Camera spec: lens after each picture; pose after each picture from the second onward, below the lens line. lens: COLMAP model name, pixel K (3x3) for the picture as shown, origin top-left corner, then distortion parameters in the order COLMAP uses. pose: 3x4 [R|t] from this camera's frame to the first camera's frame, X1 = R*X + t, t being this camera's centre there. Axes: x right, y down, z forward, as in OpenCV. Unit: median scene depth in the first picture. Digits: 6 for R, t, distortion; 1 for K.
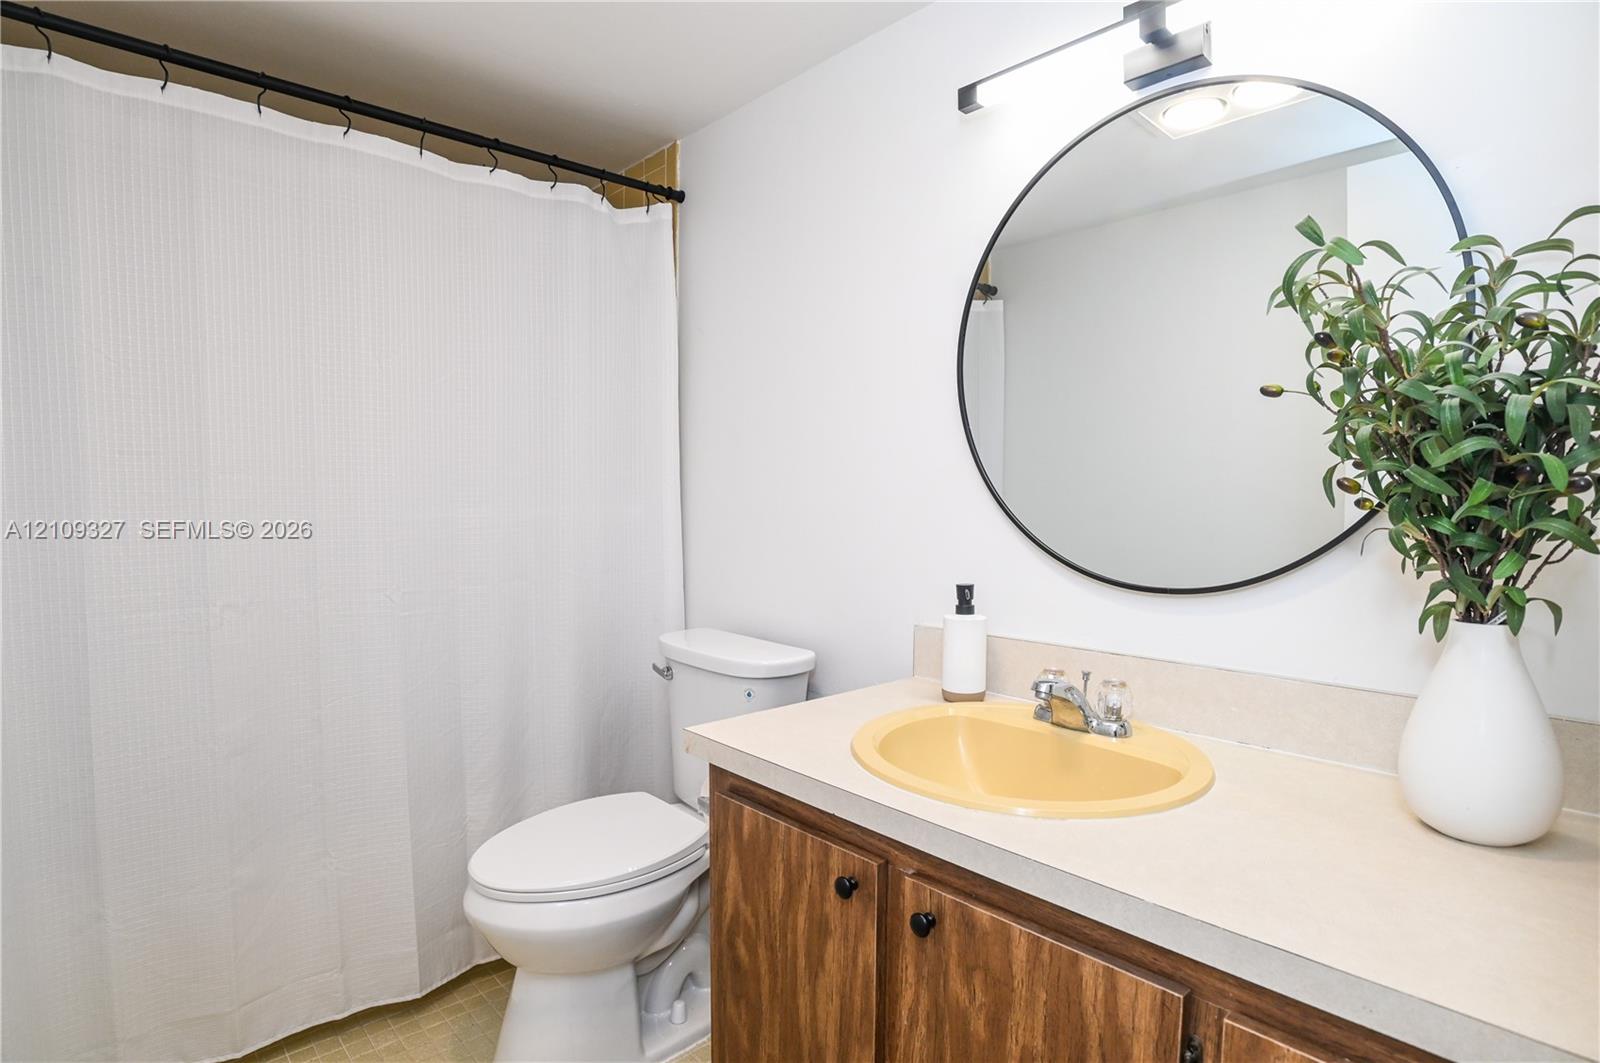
lens RADIAL K [[838.3, 0, 799.1], [0, 838.3, 539.9], [0, 0, 1]] dist [-0.063015, 0.021143]
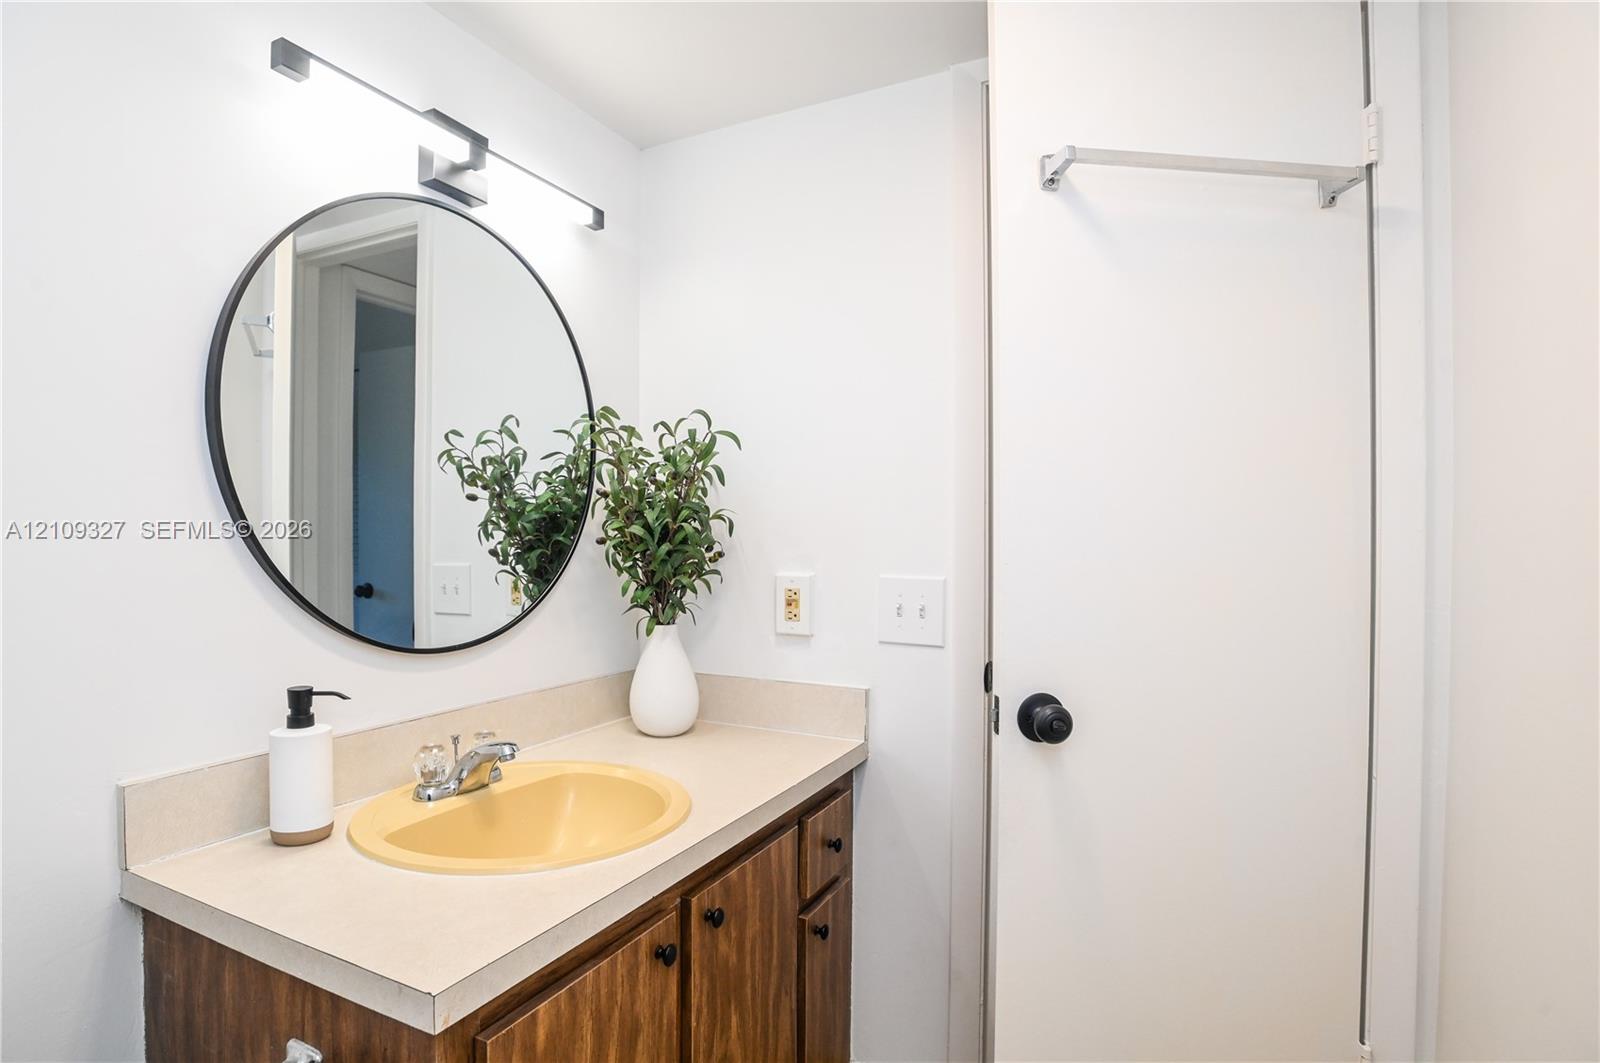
lens RADIAL K [[838.3, 0, 792.9], [0, 838.3, 520.4], [0, 0, 1]] dist [-0.063015, 0.021143]
pose [[-0.380959, 0.007839, 0.924559, -0.755764], [0.034292, 0.999396, 0.005656, -0.098909], [-0.923956, 0.033860, -0.380998, 0.966070]]
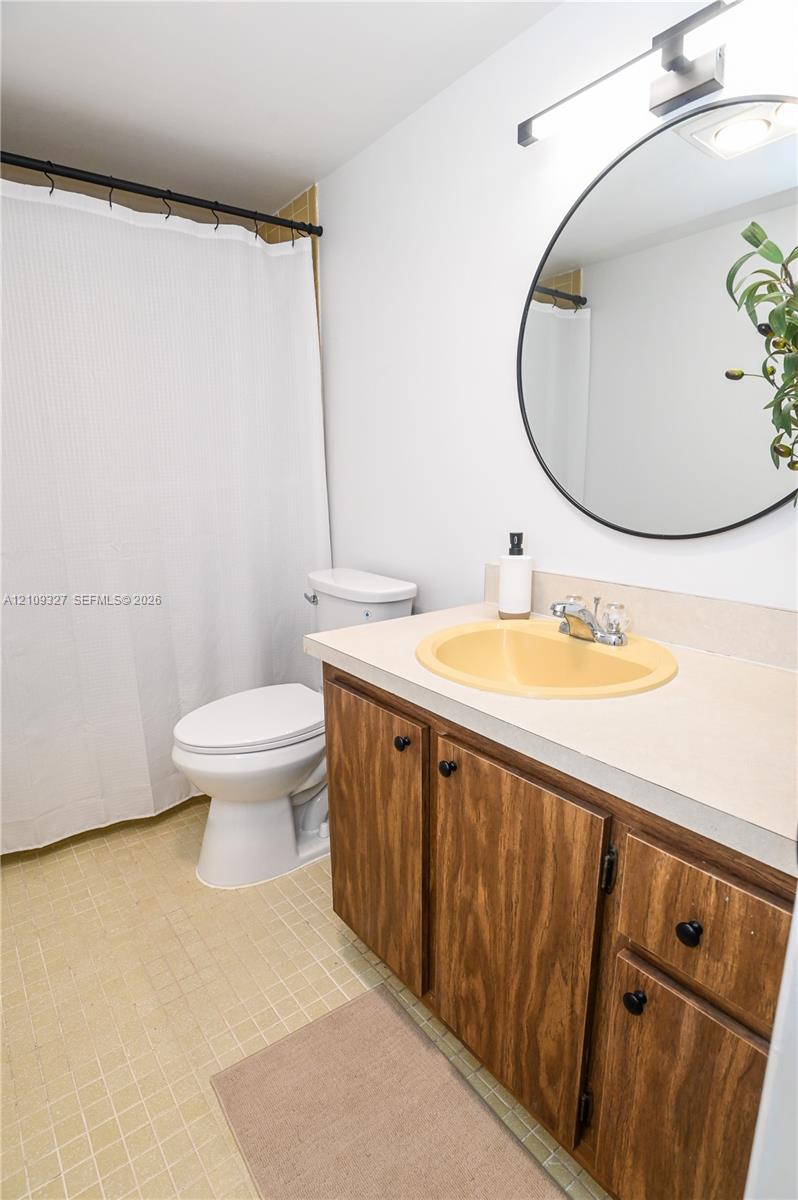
lens RADIAL K [[628.7, 0, 396.9], [0, 628.7, 612.8], [0, 0, 1]] dist [-0.063015, 0.021143]
pose [[0.995575, 0.006756, -0.093731, 0.116664], [0.008913, 0.986127, 0.165752, 0.013297], [0.093550, -0.165854, 0.981703, -0.019937]]
